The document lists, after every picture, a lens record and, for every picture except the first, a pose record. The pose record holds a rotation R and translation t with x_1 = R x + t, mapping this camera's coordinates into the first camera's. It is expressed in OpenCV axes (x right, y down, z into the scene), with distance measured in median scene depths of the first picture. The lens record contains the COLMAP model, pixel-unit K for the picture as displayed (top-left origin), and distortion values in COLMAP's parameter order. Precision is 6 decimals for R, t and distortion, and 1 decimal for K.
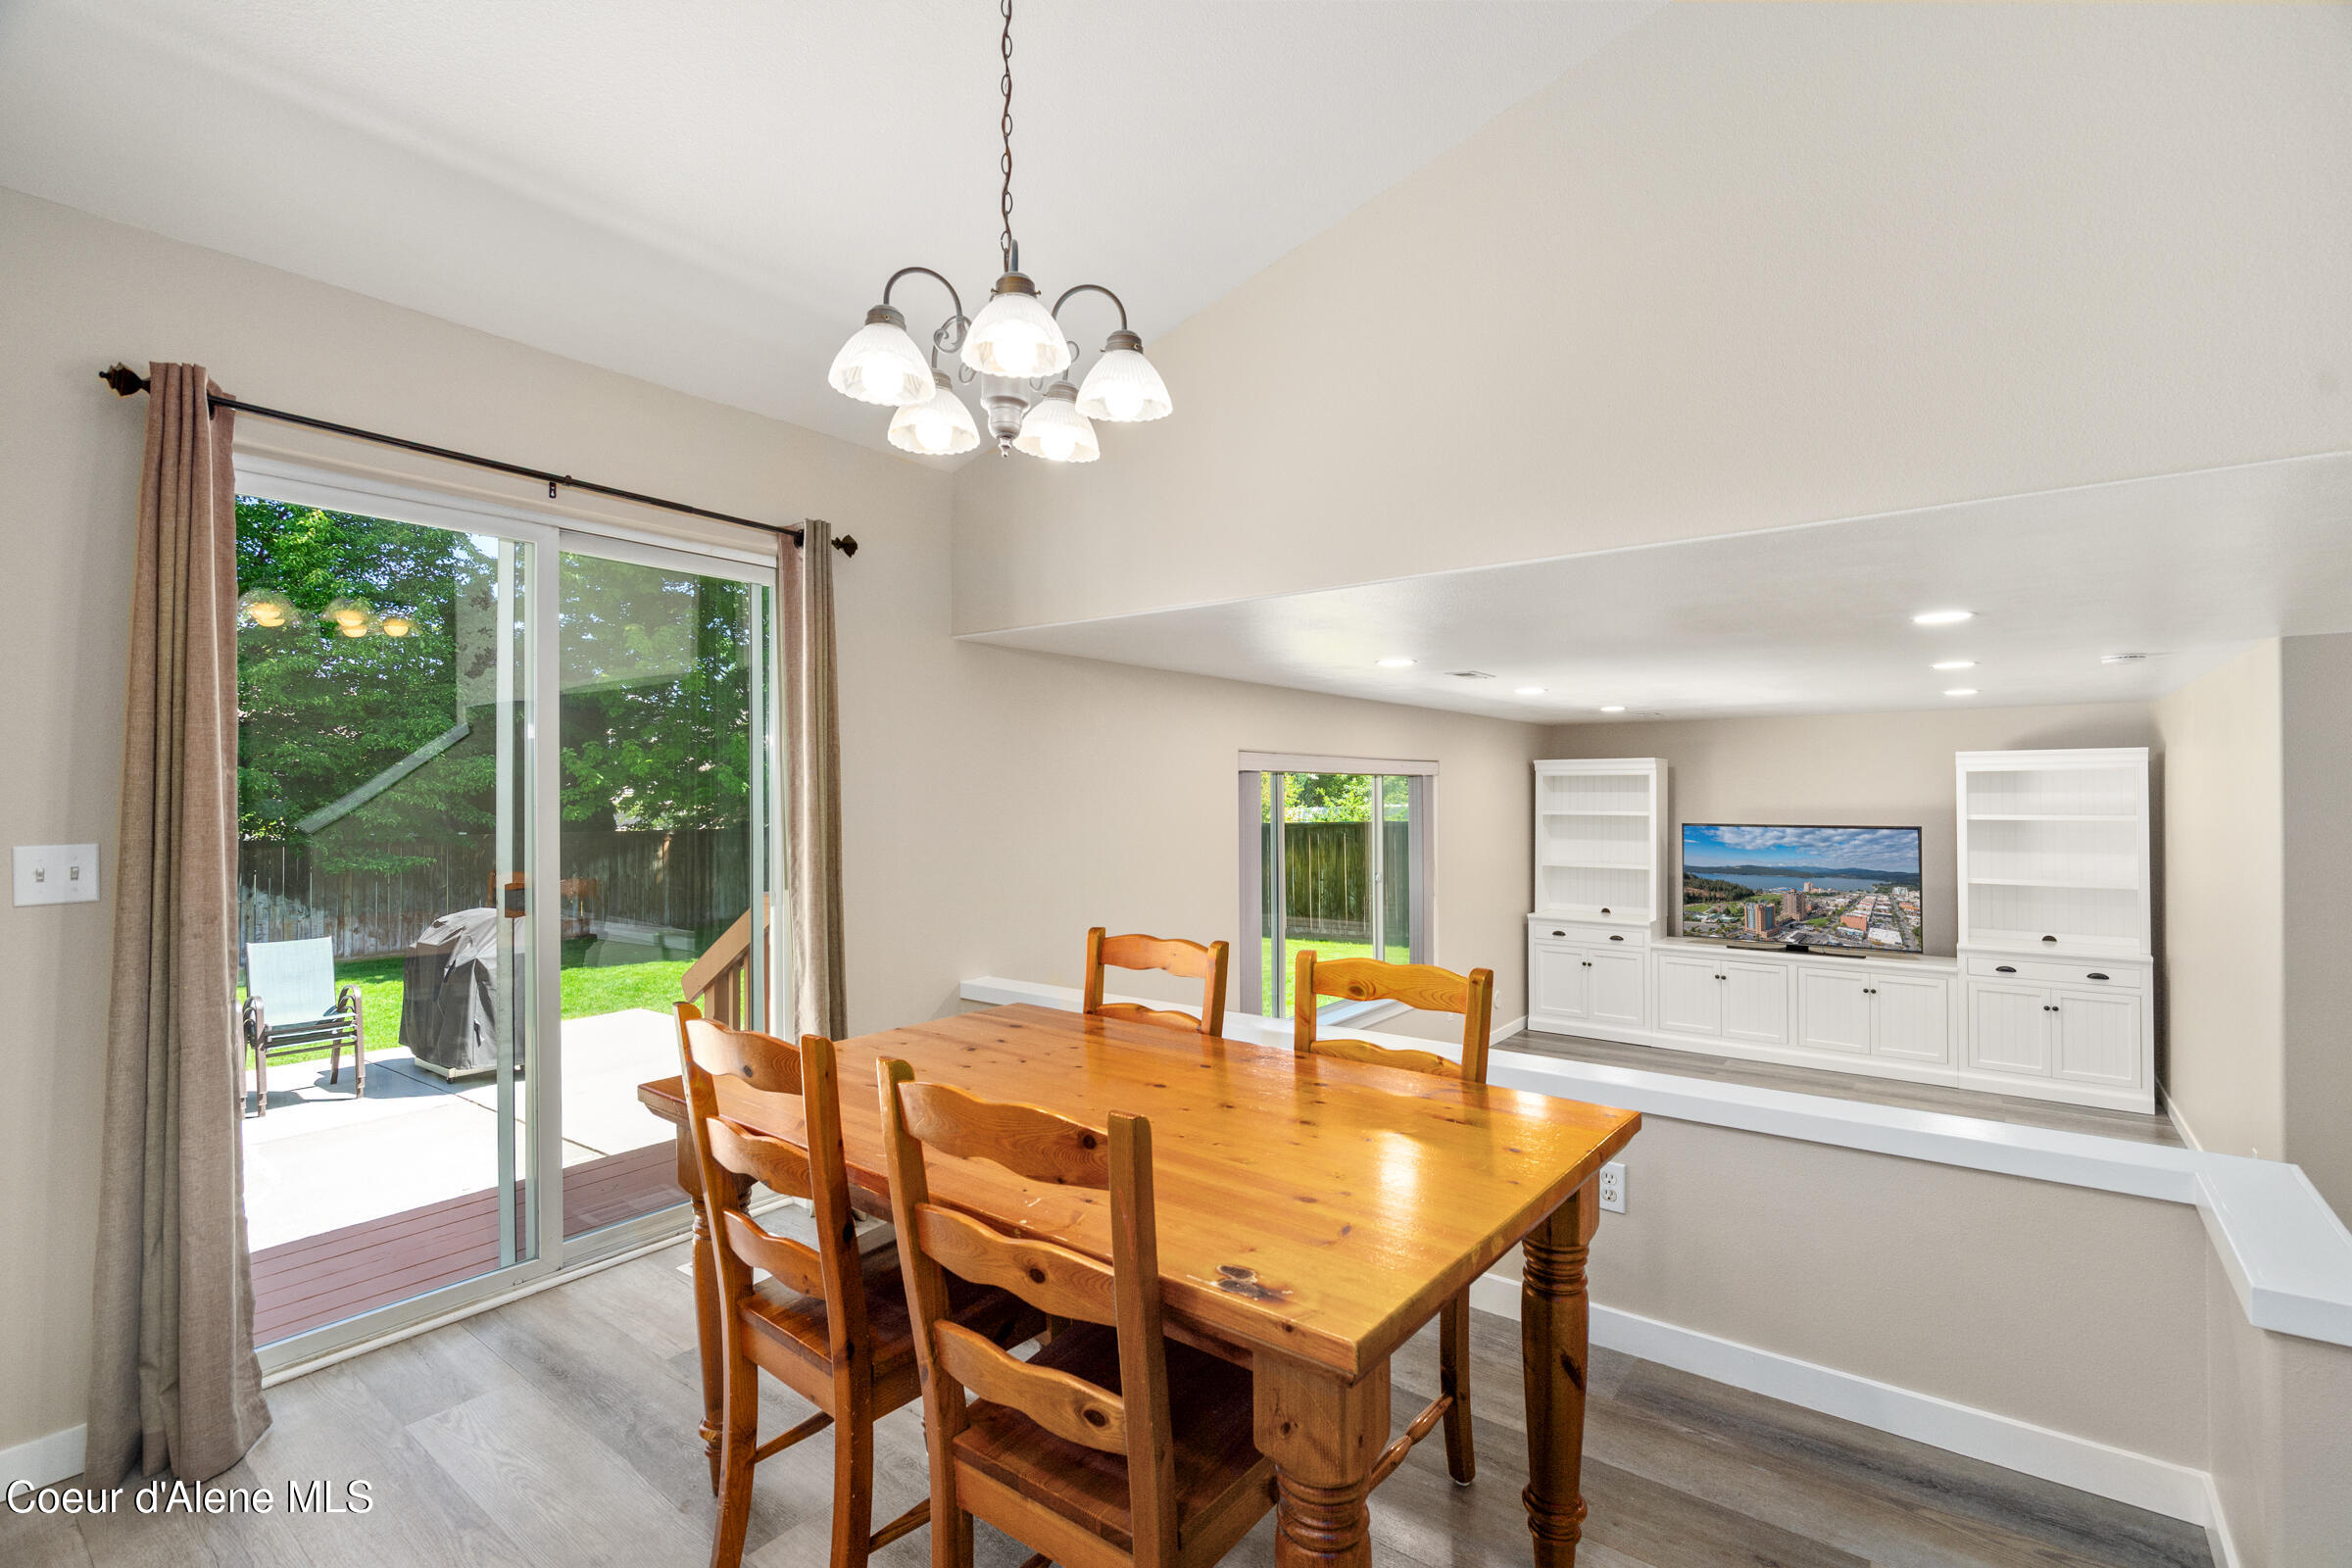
lens RADIAL K [[1065.8, 0, 1171.7], [0, 1065.8, 790.7], [0, 0, 1]] dist [-0.007293, 0.003189]
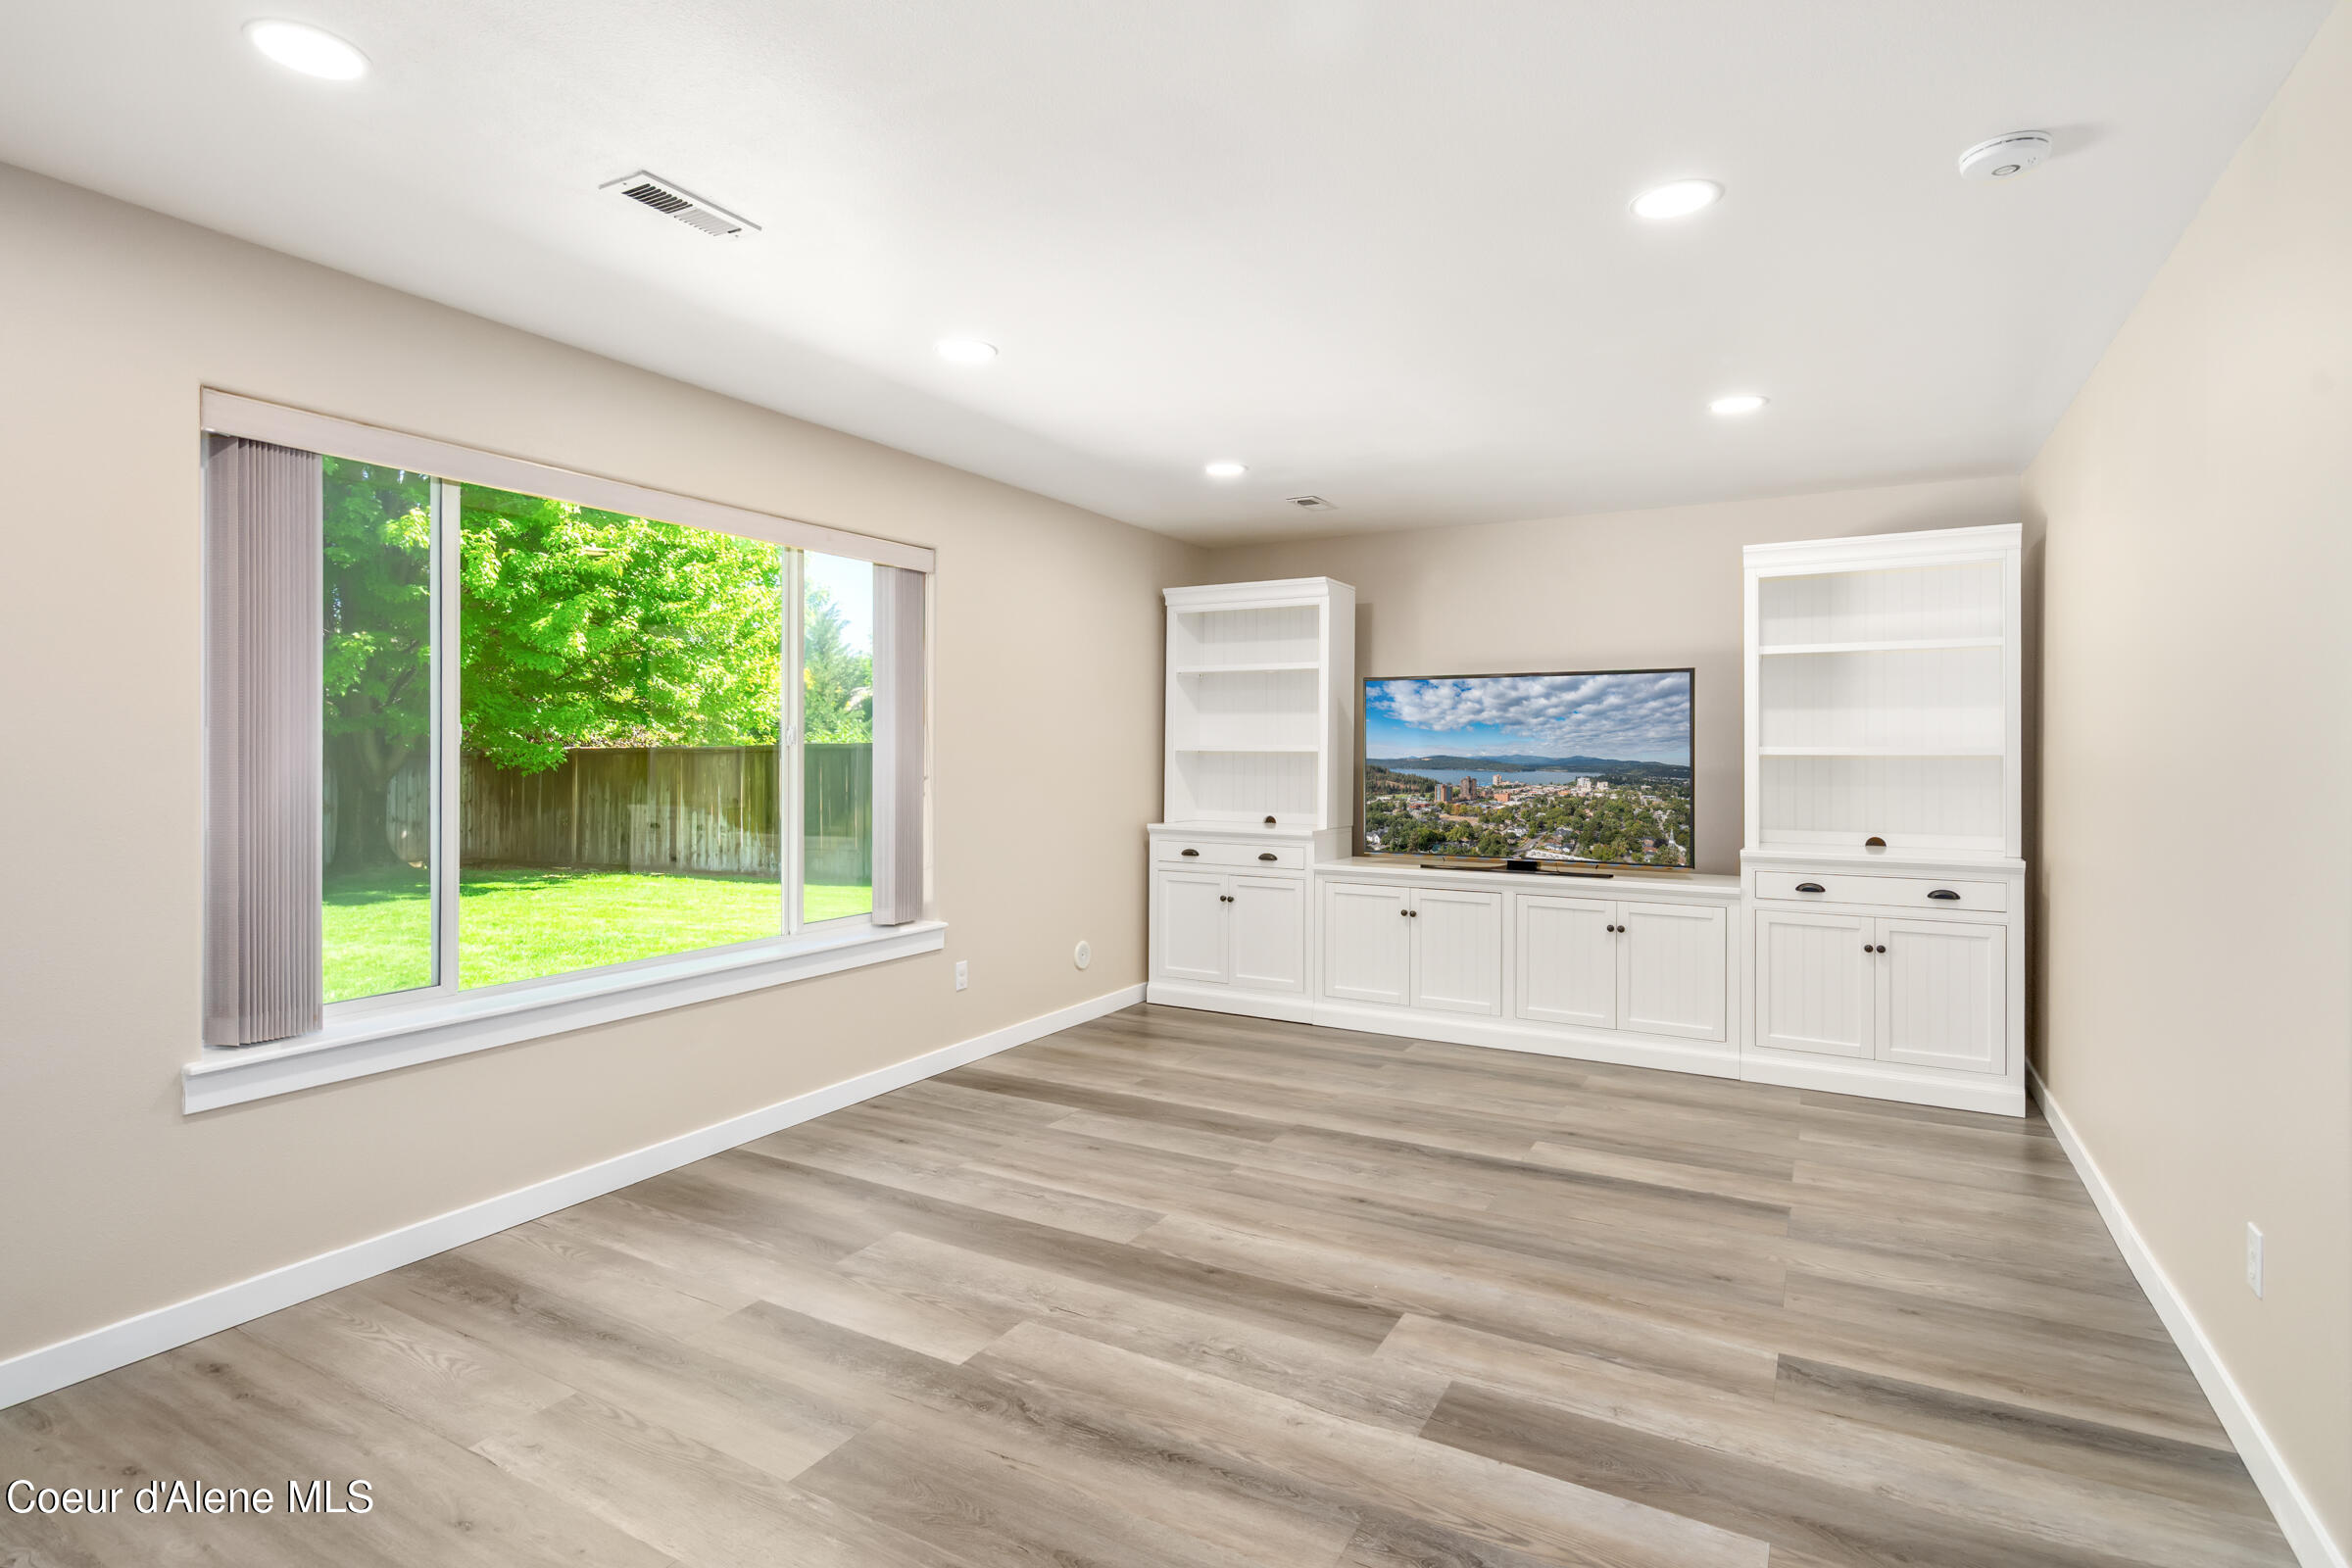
lens RADIAL K [[1168.6, 0, 1183.7], [0, 1168.6, 759.6], [0, 0, 1]] dist [-0.001042, -0.000076]
pose [[0.990510, 0.006088, 0.137307, 0.314601], [-0.007029, 0.999955, 0.006369, 0.087628], [-0.137262, -0.007273, 0.990508, 0.358552]]
